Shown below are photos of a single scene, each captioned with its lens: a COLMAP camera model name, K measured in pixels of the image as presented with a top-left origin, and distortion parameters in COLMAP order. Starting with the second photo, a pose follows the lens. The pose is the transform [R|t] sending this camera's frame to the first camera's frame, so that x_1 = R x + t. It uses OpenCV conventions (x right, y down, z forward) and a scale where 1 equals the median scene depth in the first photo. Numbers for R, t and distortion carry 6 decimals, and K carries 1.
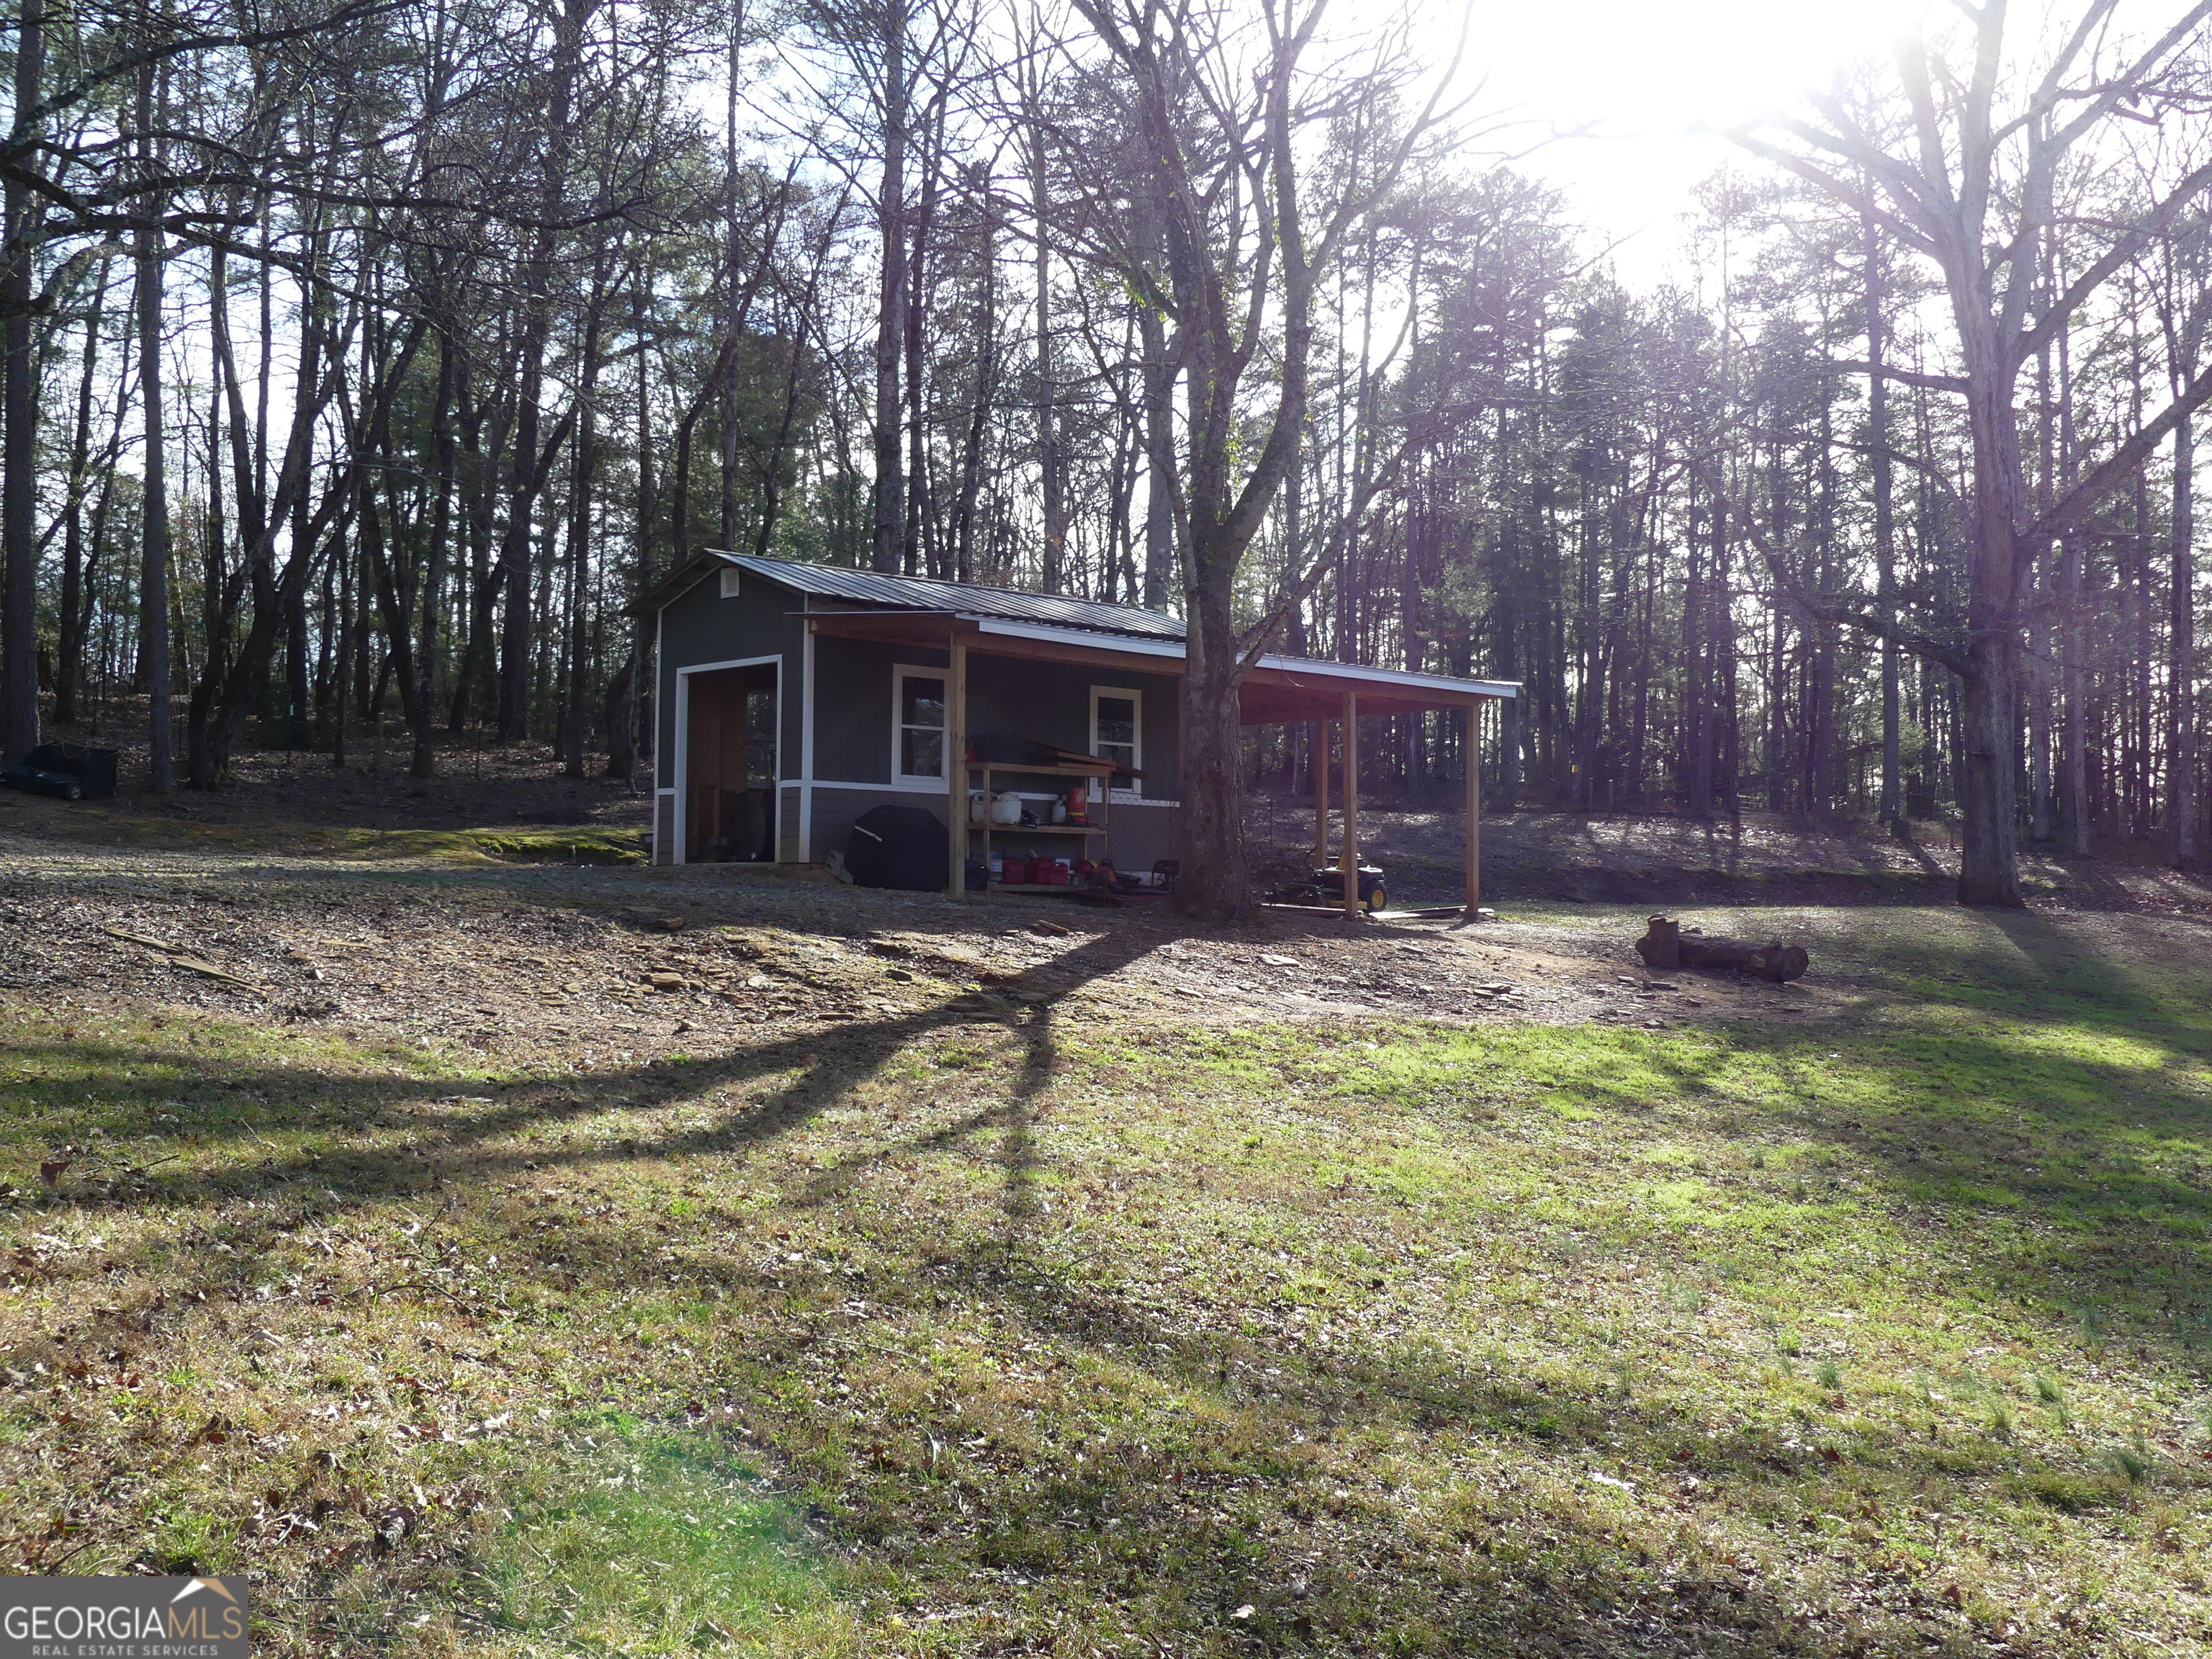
lens RADIAL K [[2117.3, 0, 1104.7], [0, 2117.3, 827.7], [0, 0, 1]] dist [-0.005528, 0.000000]
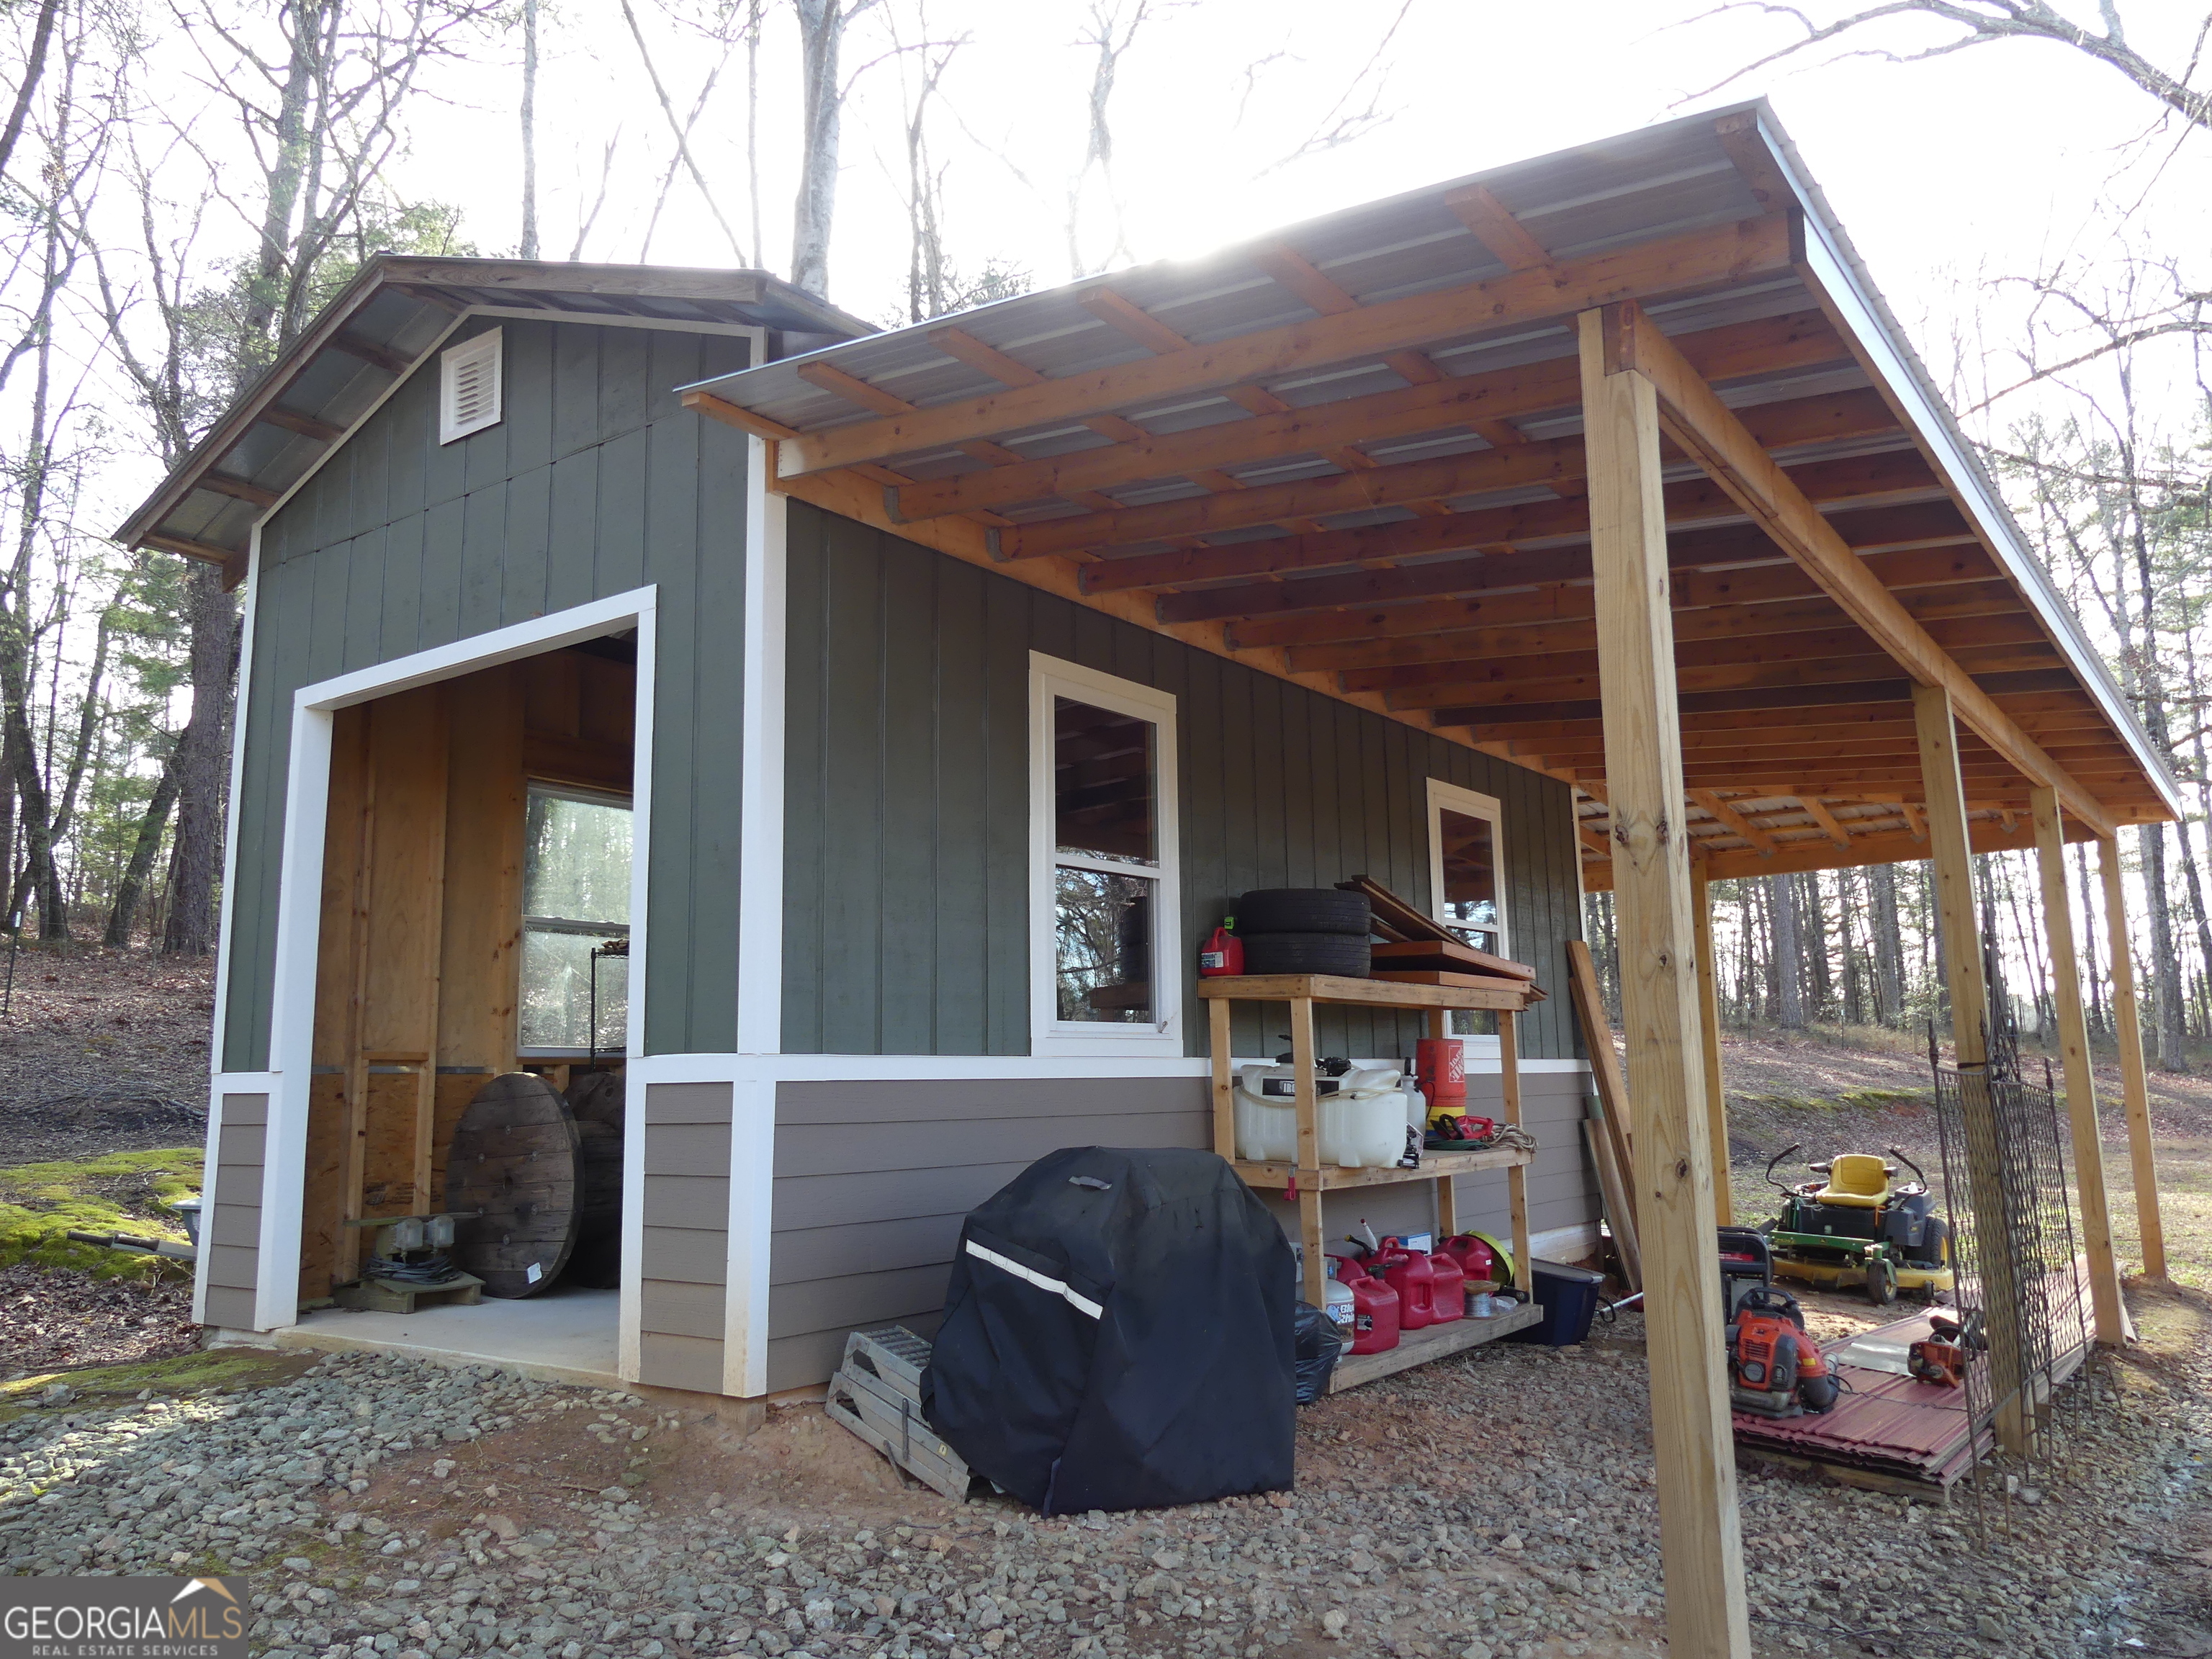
lens RADIAL K [[1643.3, 0, 1109.3], [0, 1643.3, 822.9], [0, 0, 1]] dist [-0.027209, 0.023221]
pose [[0.985178, 0.001482, 0.171528, -0.129165], [0.019192, 0.992732, -0.118807, -0.025216], [-0.170458, 0.120338, 0.977989, 0.774865]]
